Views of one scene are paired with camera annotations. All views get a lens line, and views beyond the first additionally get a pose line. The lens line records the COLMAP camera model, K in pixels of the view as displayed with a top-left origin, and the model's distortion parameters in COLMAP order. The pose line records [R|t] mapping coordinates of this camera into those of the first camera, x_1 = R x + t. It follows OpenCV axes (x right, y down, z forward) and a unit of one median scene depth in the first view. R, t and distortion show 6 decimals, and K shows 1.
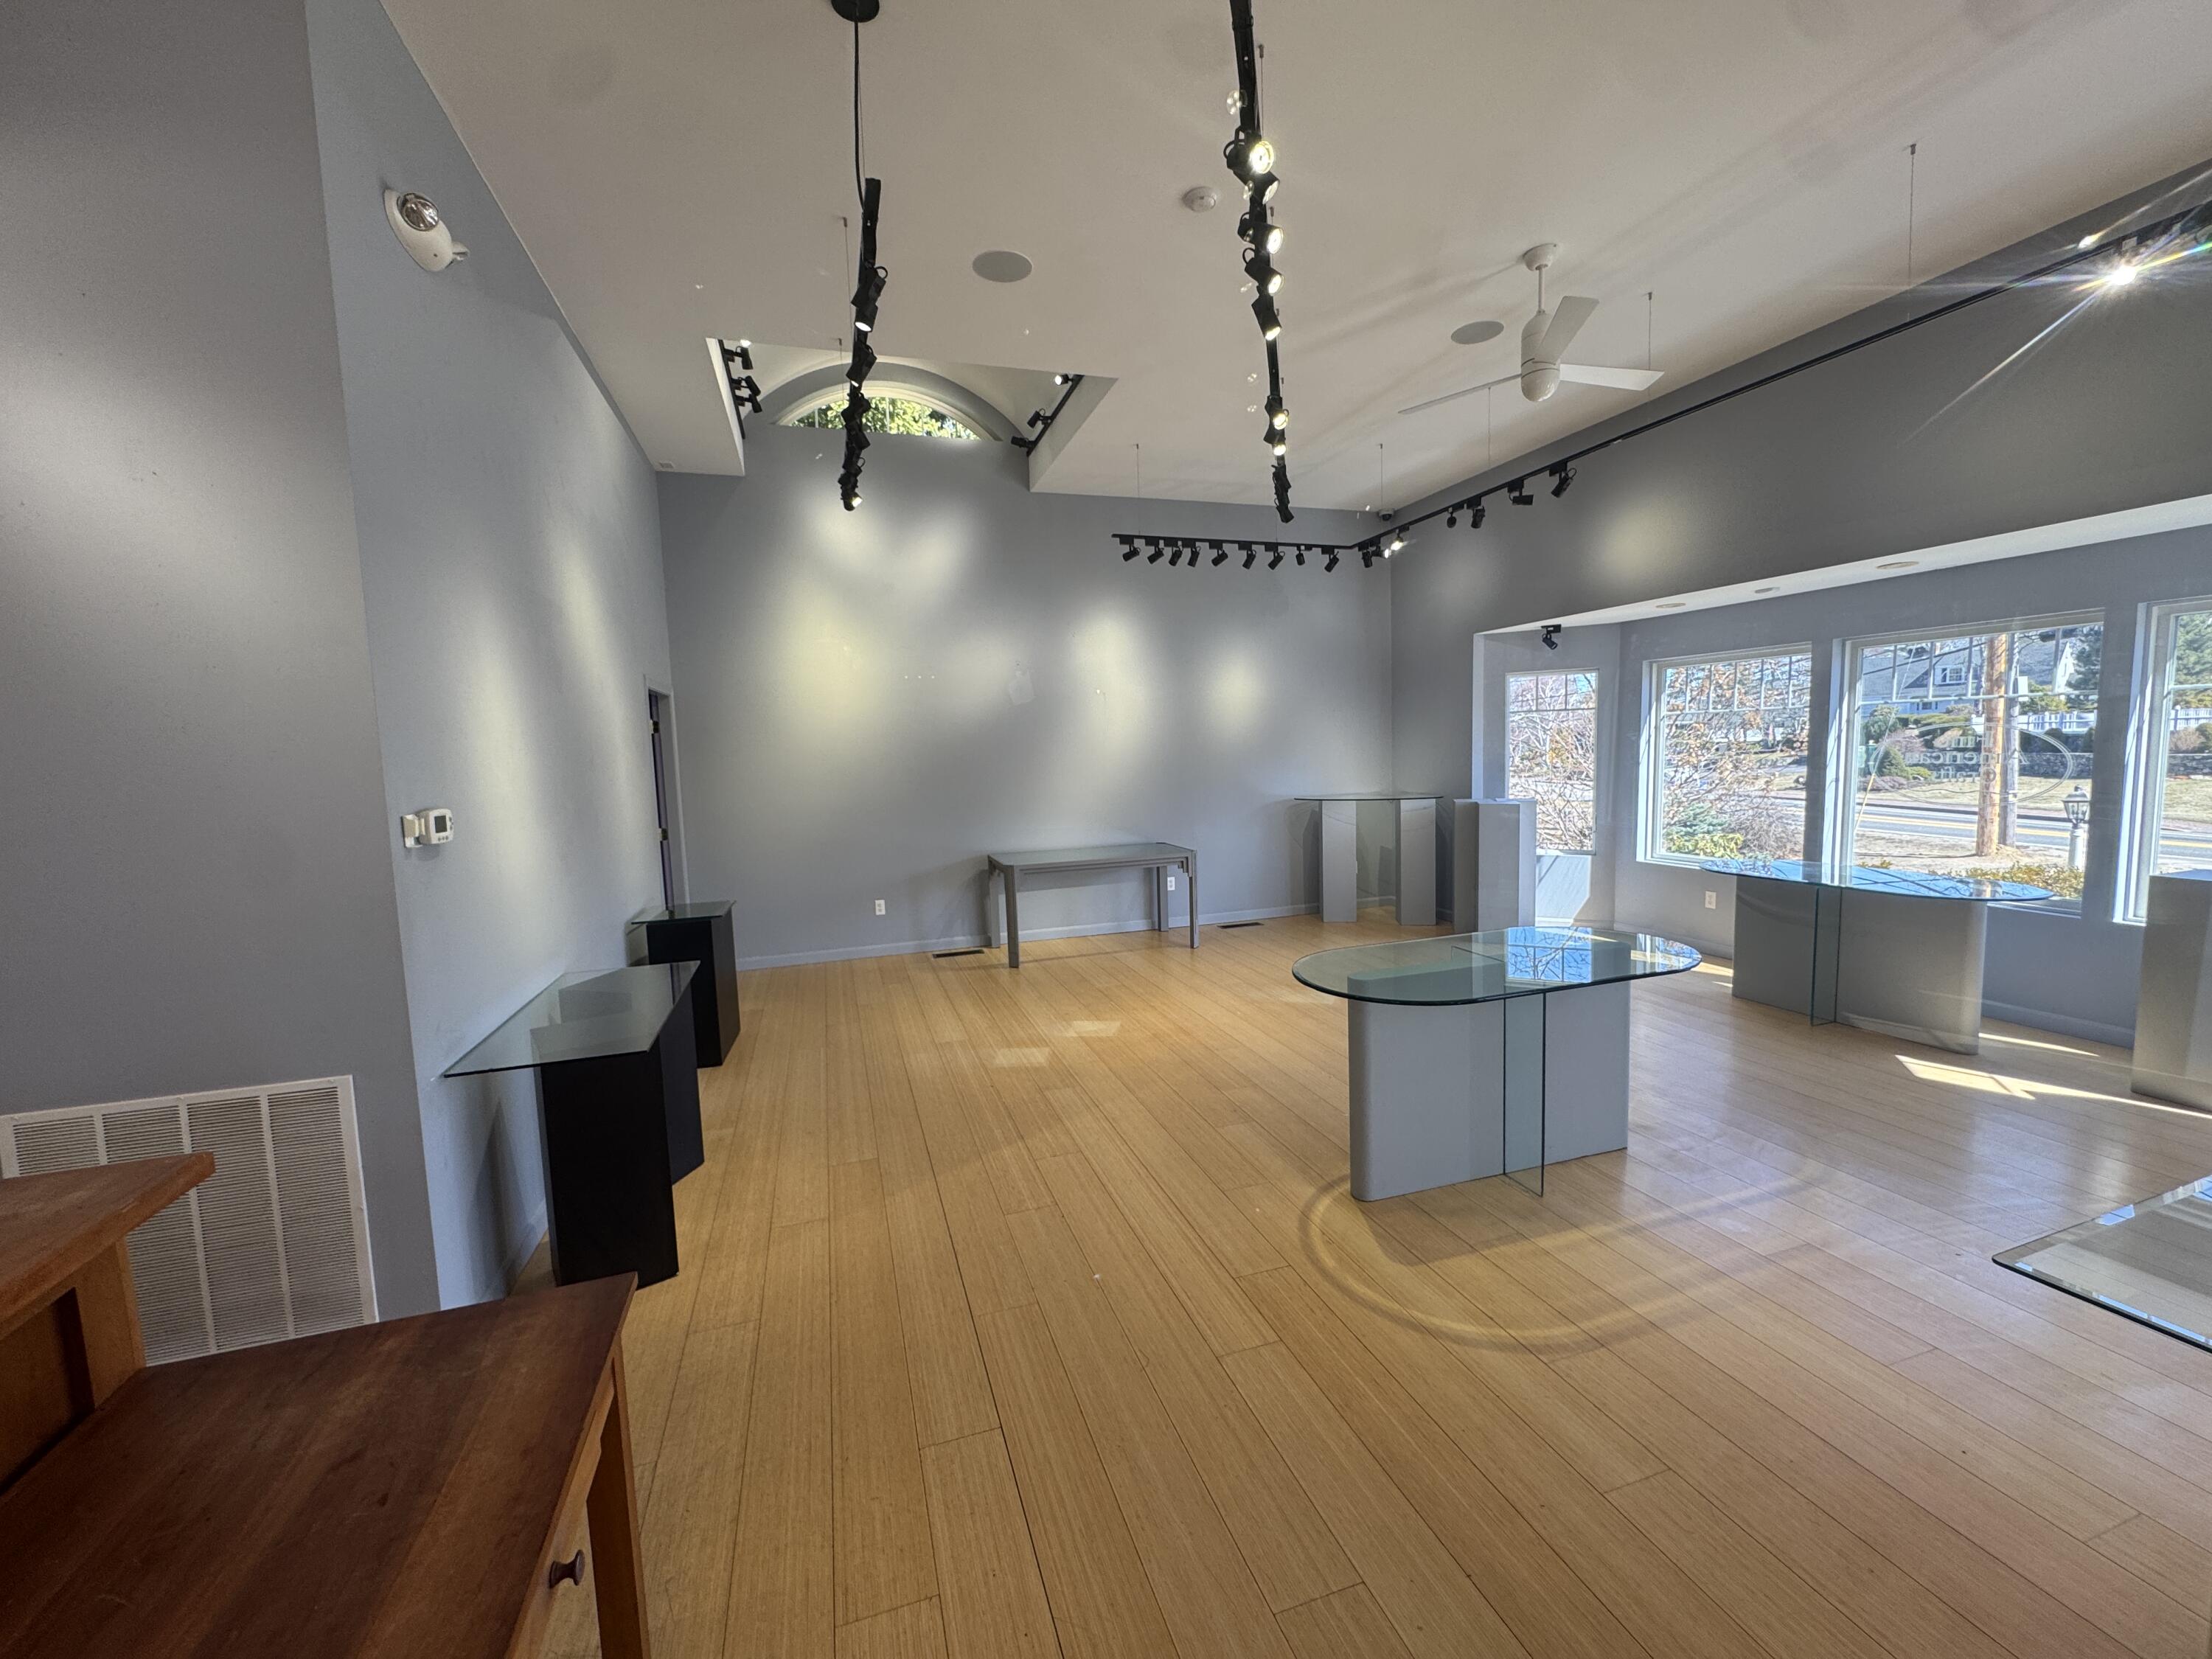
lens RADIAL K [[883.9, 0, 1109.0], [0, 883.9, 831.8], [0, 0, 1]] dist [-0.002846, 0.000088]
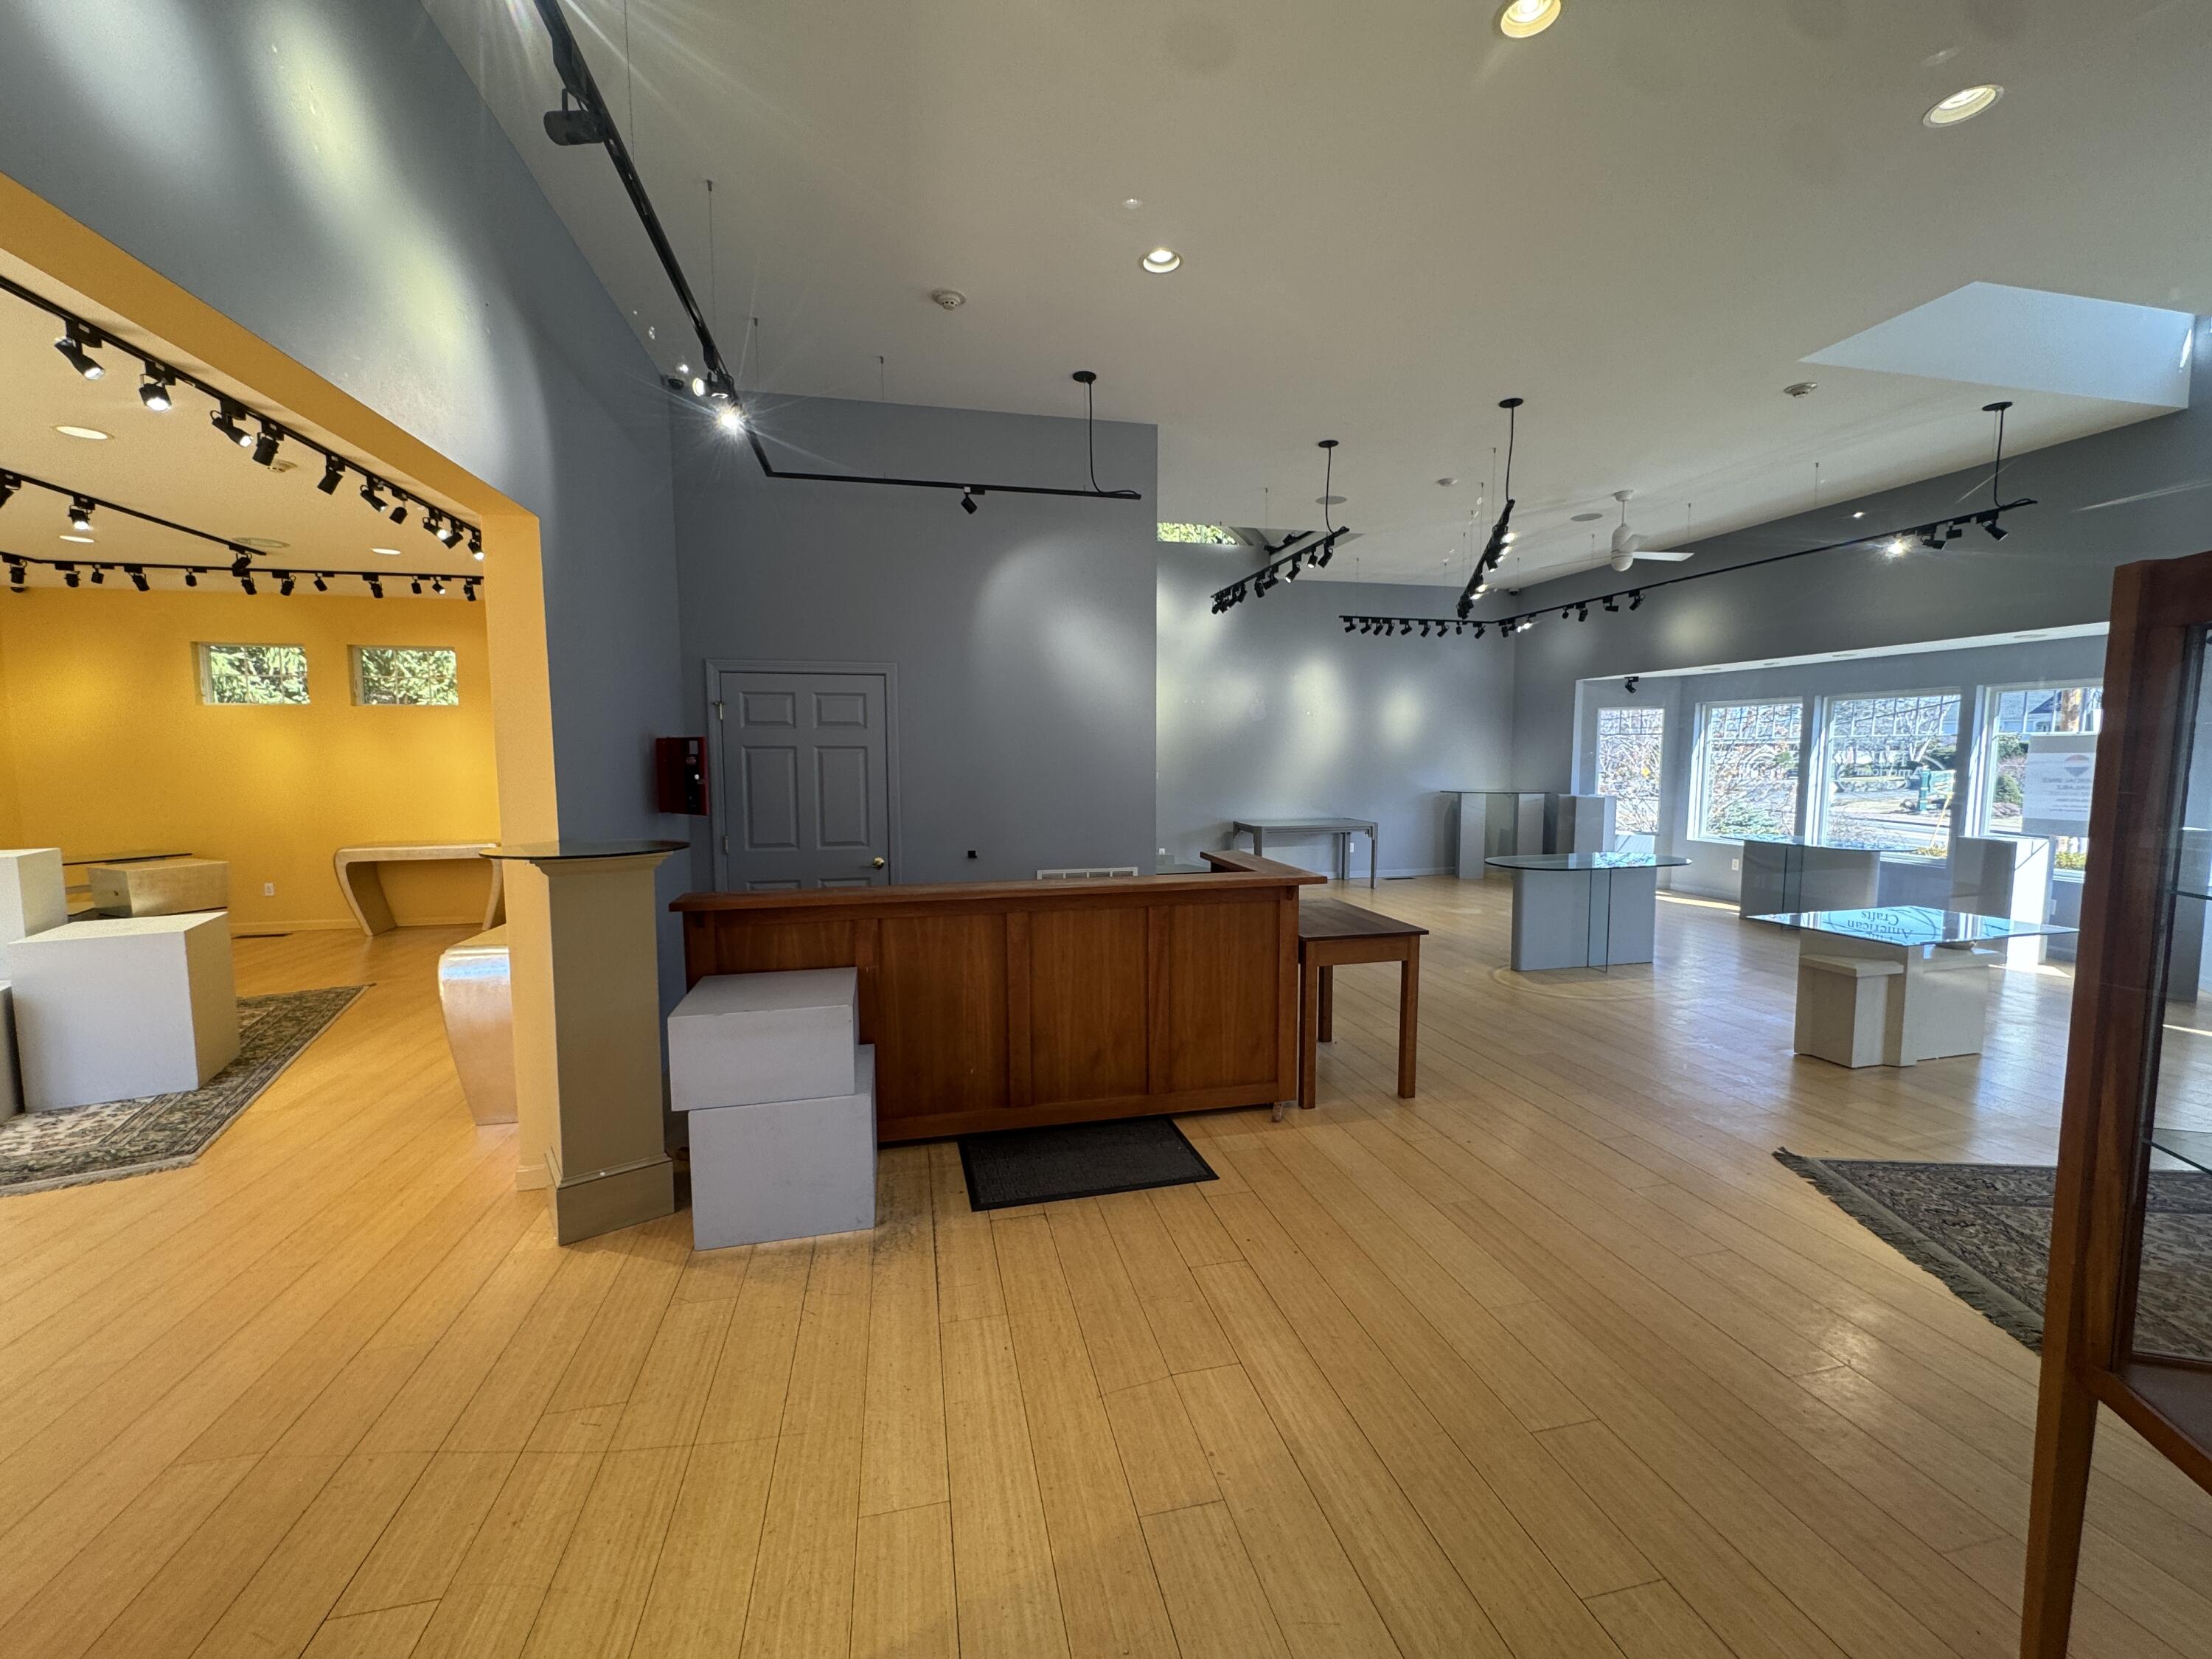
lens RADIAL K [[883.9, 0, 1111.0], [0, 883.9, 831.5], [0, 0, 1]] dist [-0.002846, 0.000088]
pose [[0.996220, 0.034647, -0.079662, -0.242712], [-0.034967, 0.999385, -0.002625, 0.058744], [0.079522, 0.005401, 0.996818, -0.547031]]
